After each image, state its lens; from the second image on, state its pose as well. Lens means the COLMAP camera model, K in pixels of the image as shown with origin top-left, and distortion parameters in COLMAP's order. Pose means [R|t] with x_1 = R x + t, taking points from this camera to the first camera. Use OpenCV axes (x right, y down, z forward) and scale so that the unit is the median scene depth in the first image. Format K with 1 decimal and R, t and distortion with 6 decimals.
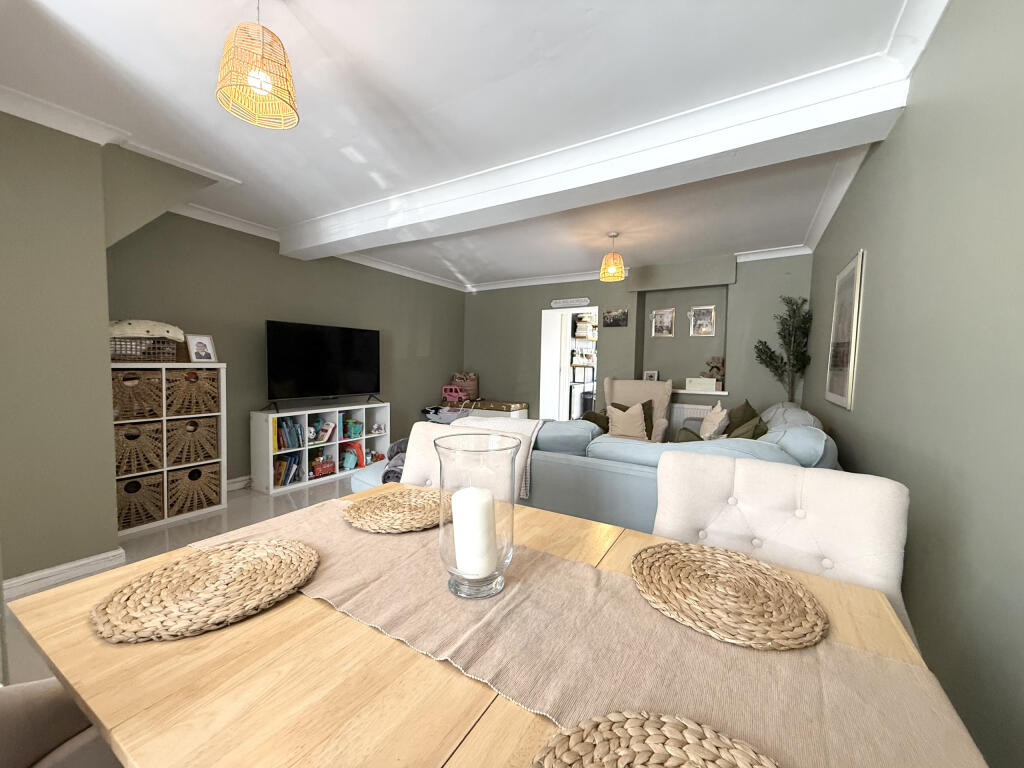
lens RADIAL K [[407.5, 0, 506.9], [0, 407.5, 384.7], [0, 0, 1]] dist [-0.002151, 0.000446]
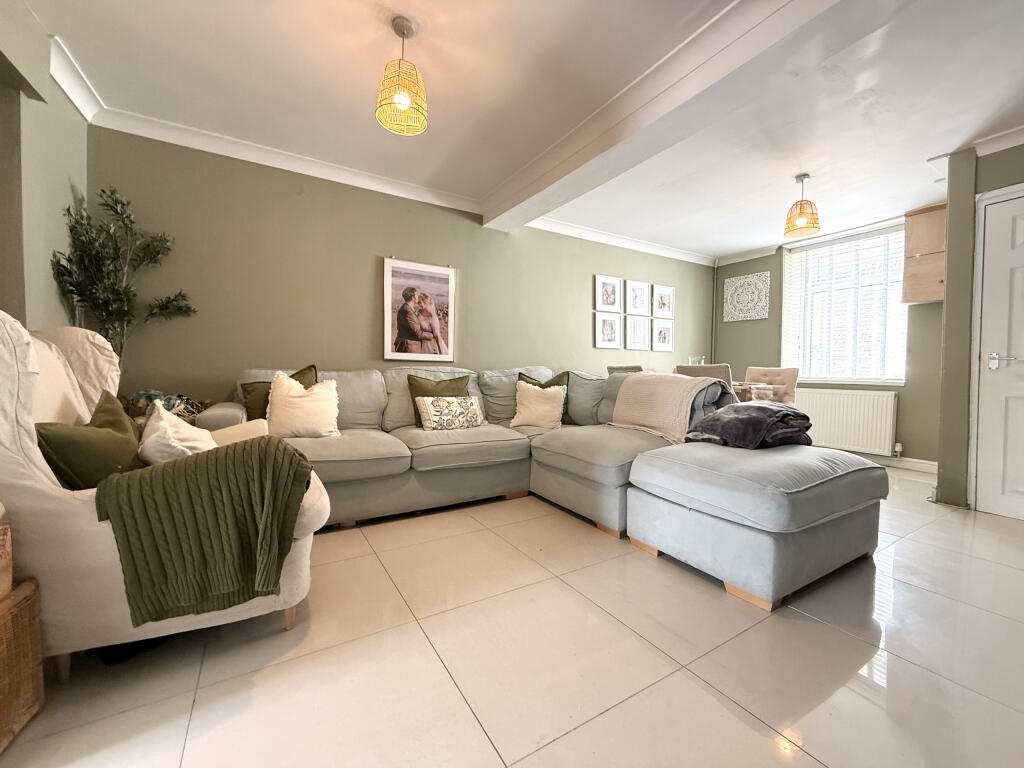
lens RADIAL K [[407.5, 0, 510.2], [0, 407.5, 383.8], [0, 0, 1]] dist [-0.002151, 0.000446]
pose [[-0.882063, -0.042155, 0.469242, -0.106813], [-0.002170, 0.996342, 0.085428, 0.006582], [-0.471127, 0.074334, -0.878928, 1.643391]]
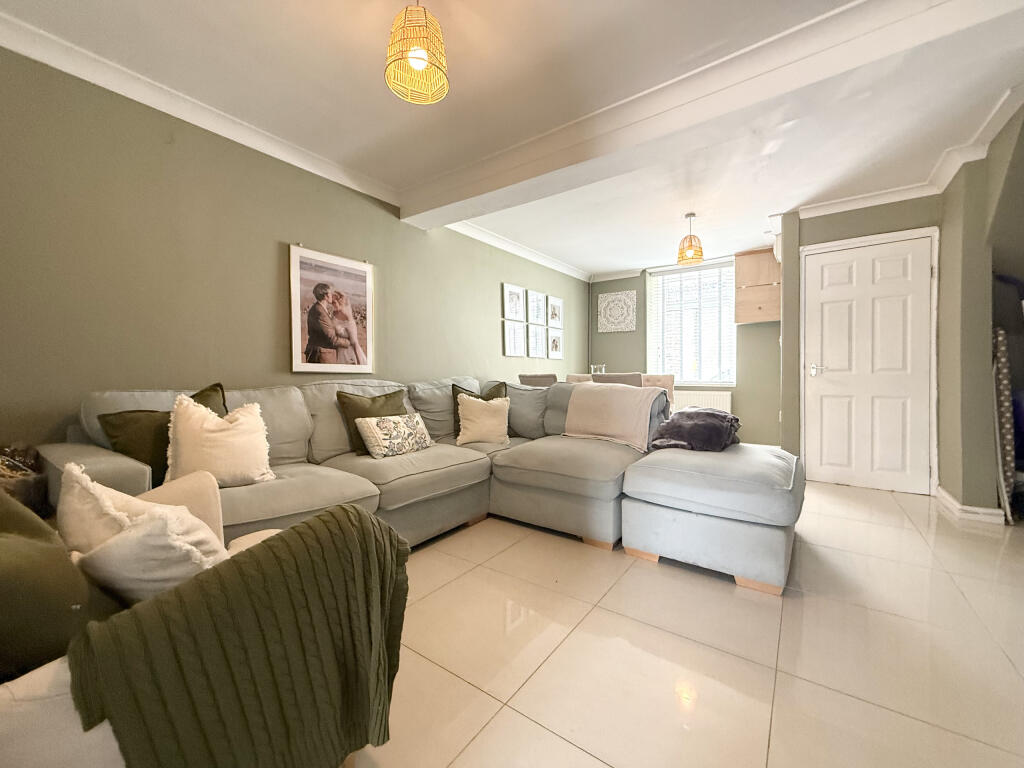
lens RADIAL K [[407.5, 0, 509.7], [0, 407.5, 383.0], [0, 0, 1]] dist [-0.002151, 0.000446]
pose [[-0.995510, -0.016848, 0.093146, 0.154985], [-0.009953, 0.997208, 0.074002, -0.009343], [-0.094133, 0.072742, -0.992899, 1.657635]]
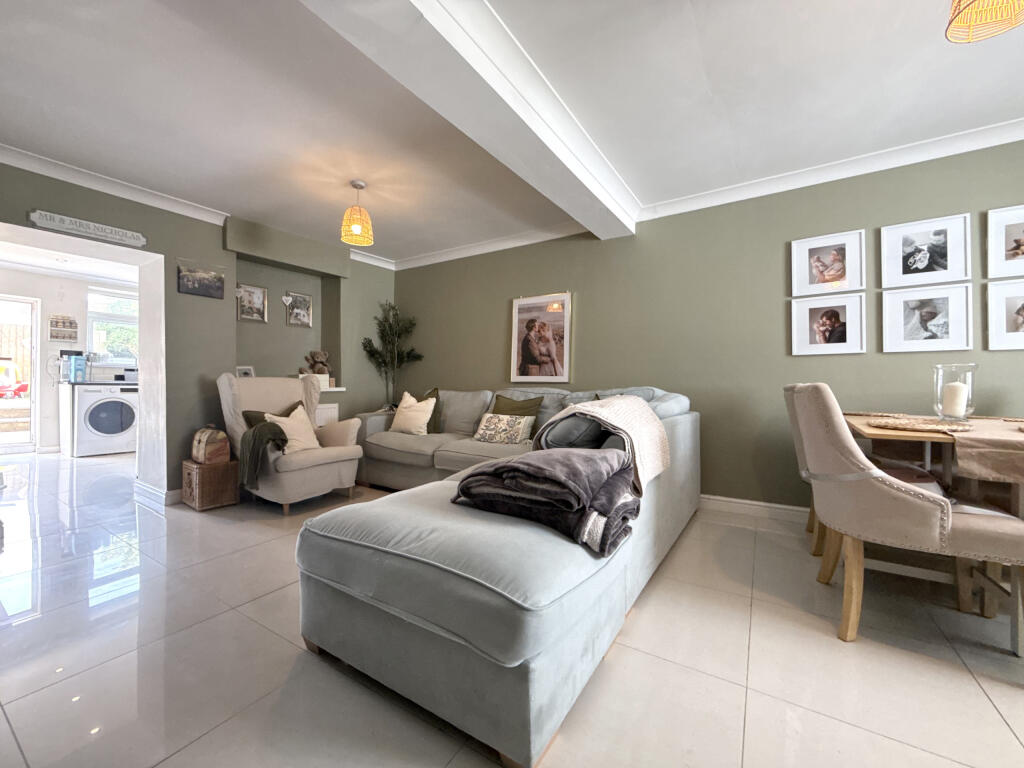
lens RADIAL K [[407.5, 0, 508.5], [0, 407.5, 381.5], [0, 0, 1]] dist [-0.002151, 0.000446]
pose [[0.023449, -0.013479, 0.999634, -0.615431], [0.050702, 0.998638, 0.012276, 0.016741], [-0.998439, 0.050395, 0.024101, 0.842629]]
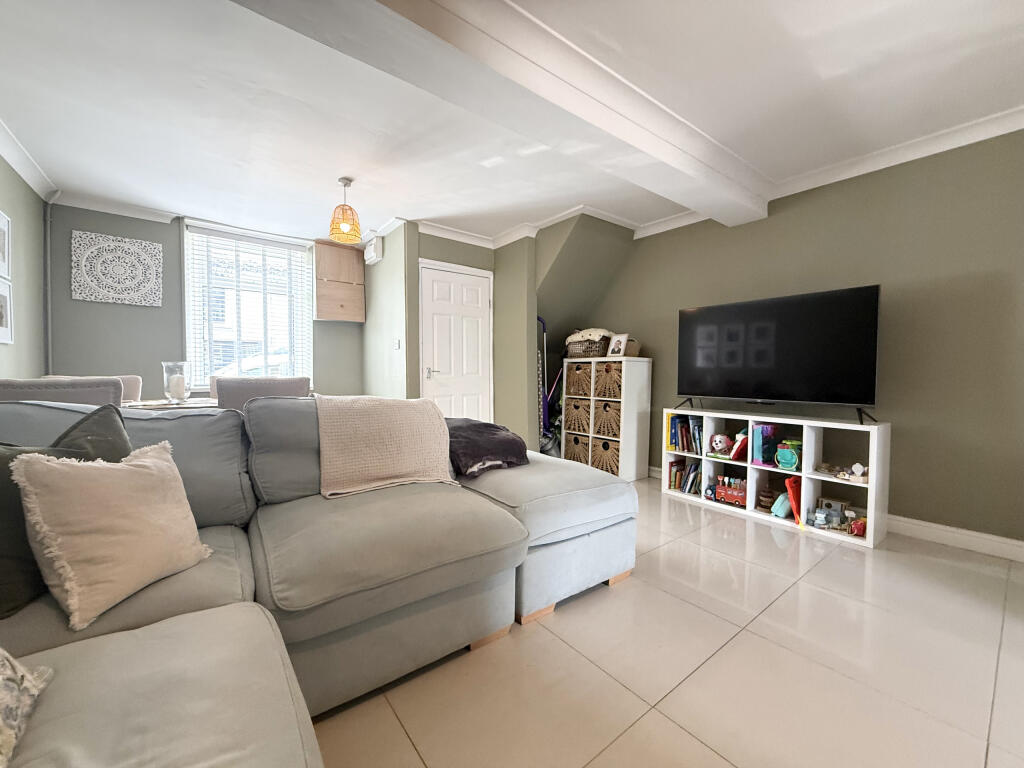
lens RADIAL K [[407.5, 0, 510.1], [0, 407.5, 383.5], [0, 0, 1]] dist [-0.002151, 0.000446]
pose [[-0.365859, 0.005824, -0.930652, 0.498705], [-0.061283, 0.997659, 0.030335, 0.008026], [0.928650, 0.068131, -0.364646, 1.134306]]
